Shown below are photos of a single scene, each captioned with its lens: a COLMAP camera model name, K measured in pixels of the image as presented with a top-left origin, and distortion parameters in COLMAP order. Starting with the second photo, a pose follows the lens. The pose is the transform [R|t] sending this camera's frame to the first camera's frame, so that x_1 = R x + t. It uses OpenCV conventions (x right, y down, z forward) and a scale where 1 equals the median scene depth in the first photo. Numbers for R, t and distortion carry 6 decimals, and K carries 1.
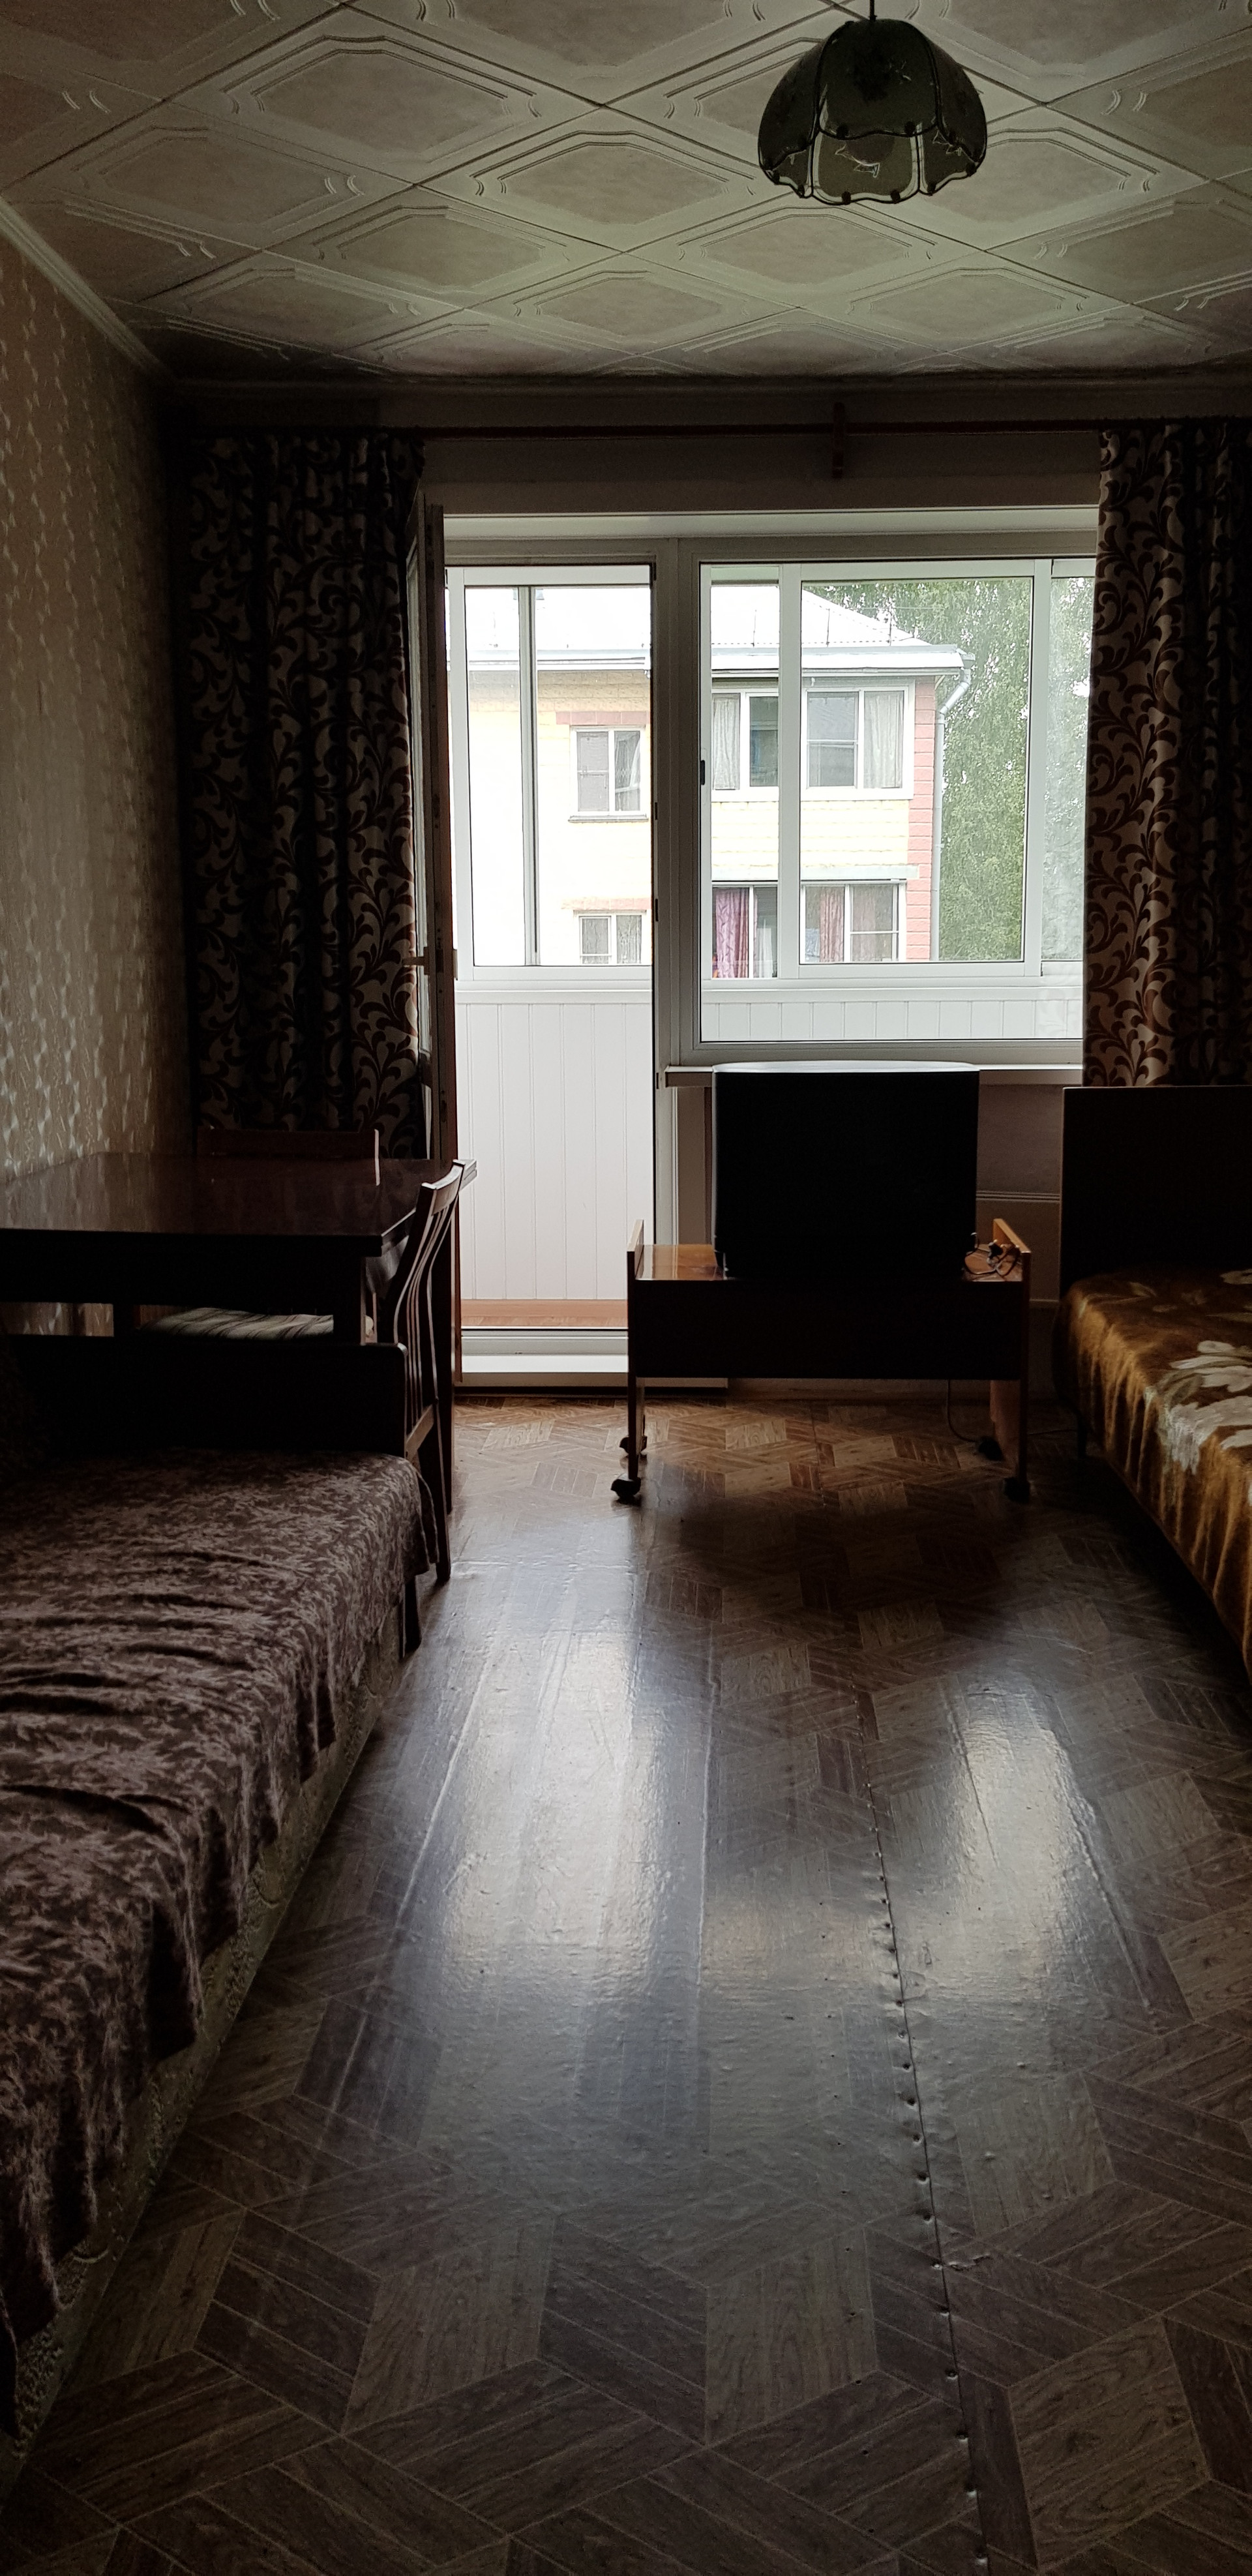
lens RADIAL K [[1925.5, 0, 635.4], [0, 1925.5, 1328.6], [0, 0, 1]] dist [0.135434, -0.203142]
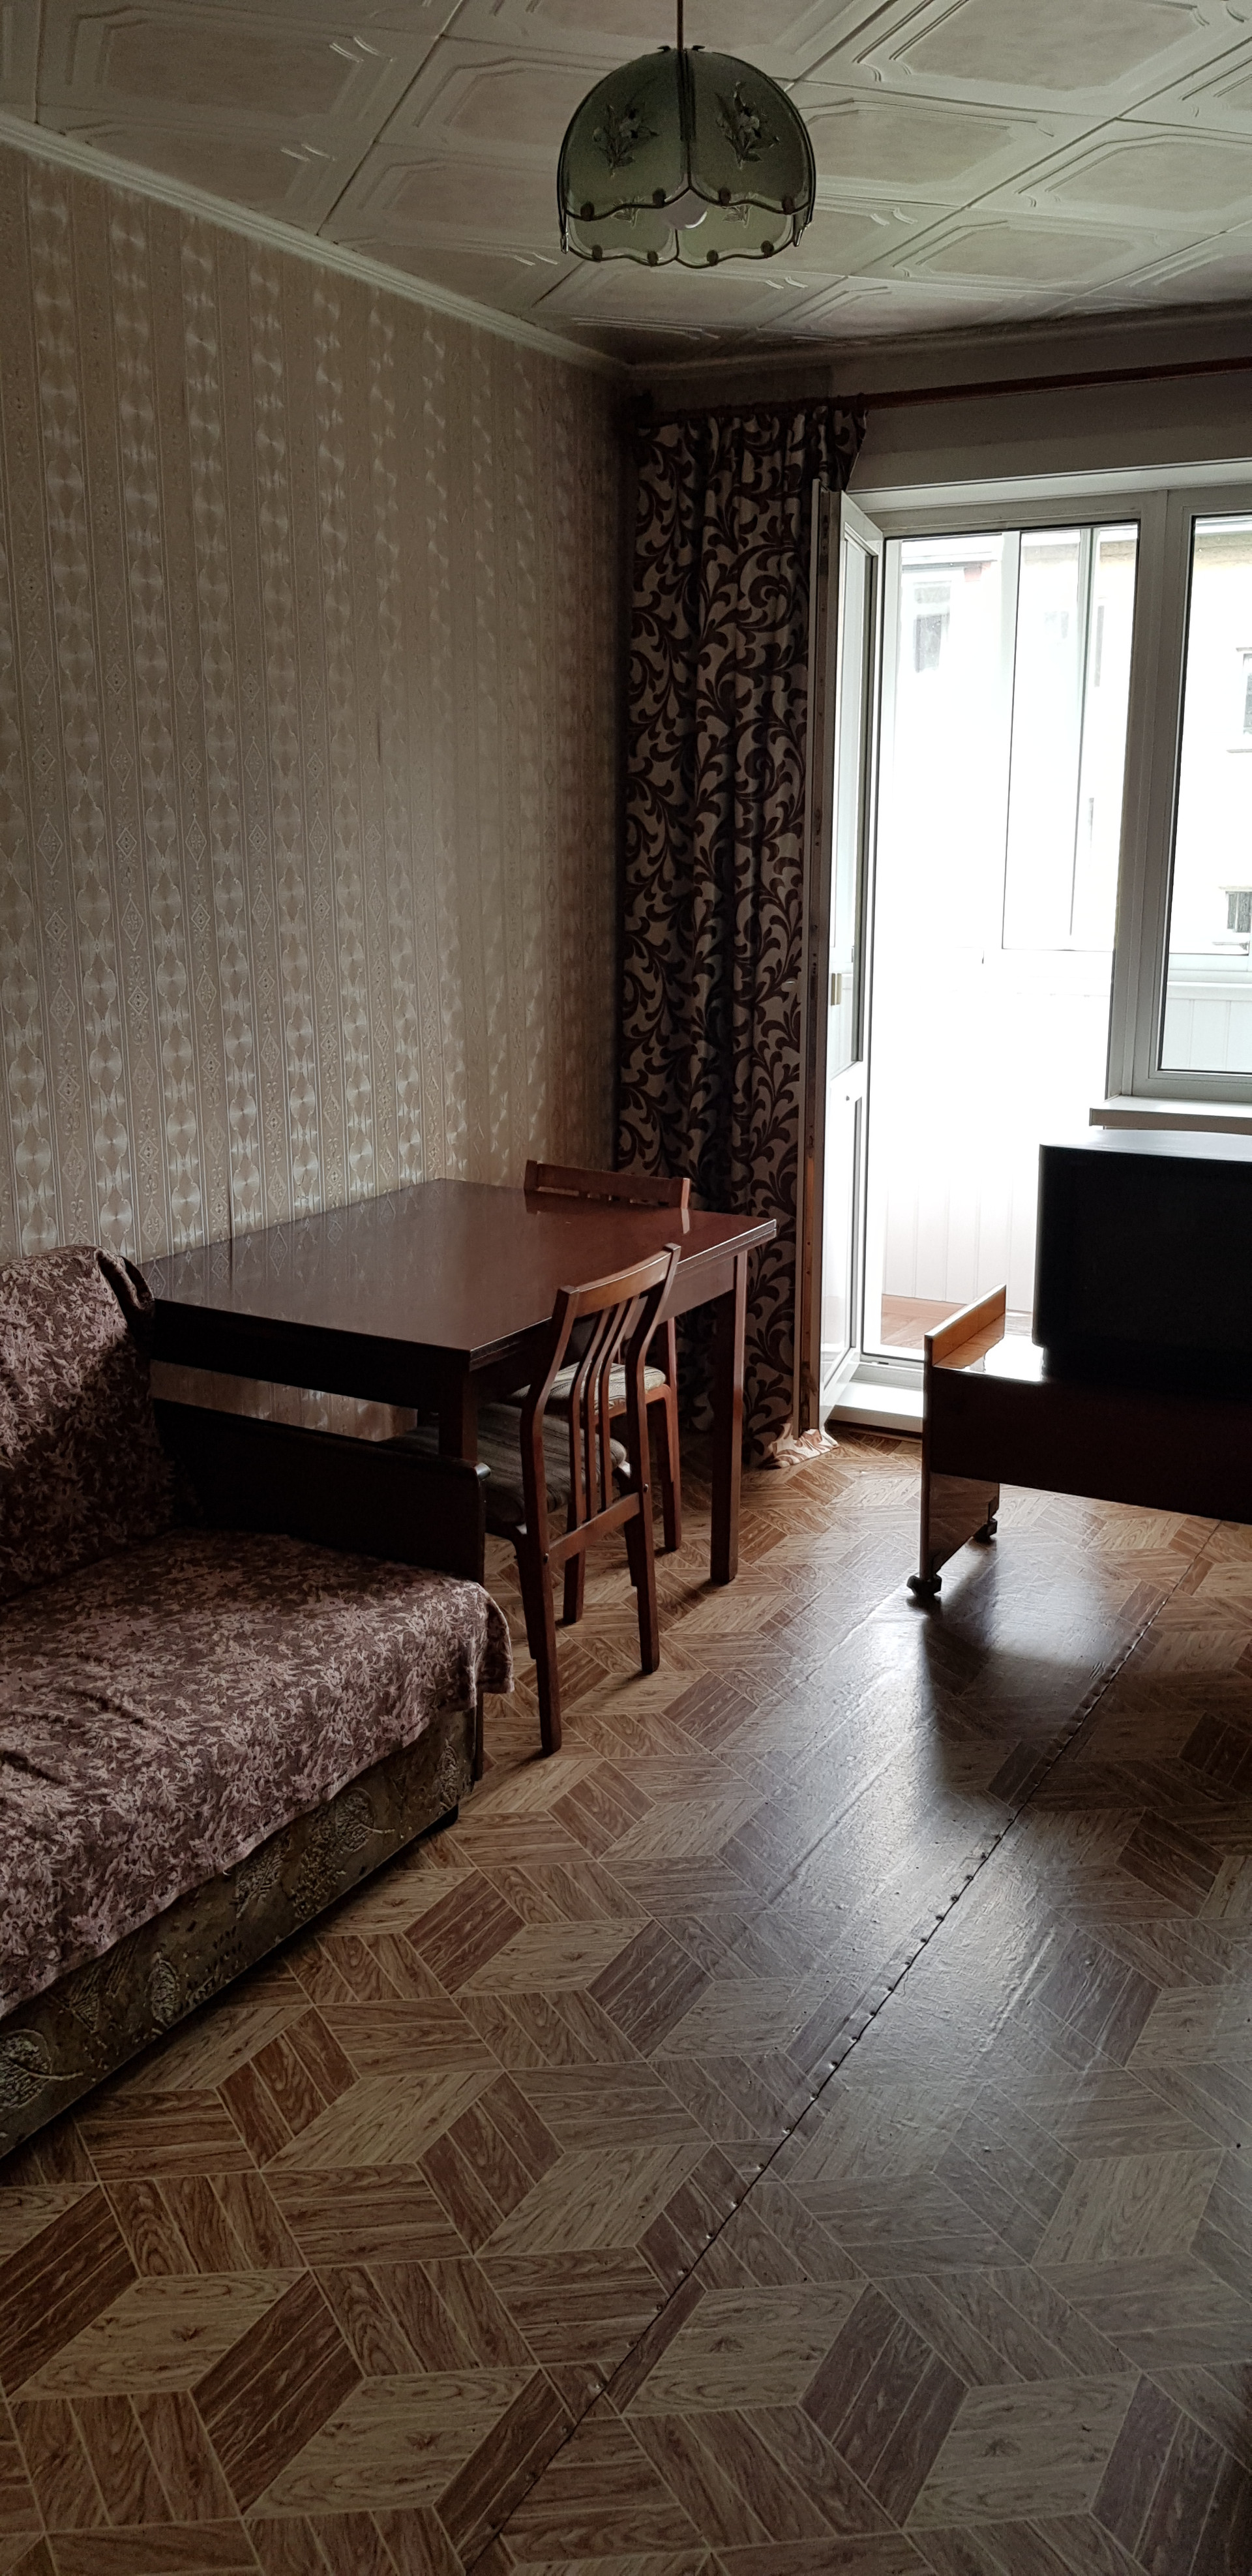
lens RADIAL K [[1925.5, 0, 635.4], [0, 1925.5, 1328.6], [0, 0, 1]] dist [0.135434, -0.203142]
pose [[0.902792, 0.111852, -0.415277, 0.217951], [-0.084387, 0.992888, 0.083975, -0.094257], [0.421717, -0.040768, 0.905811, 0.109182]]
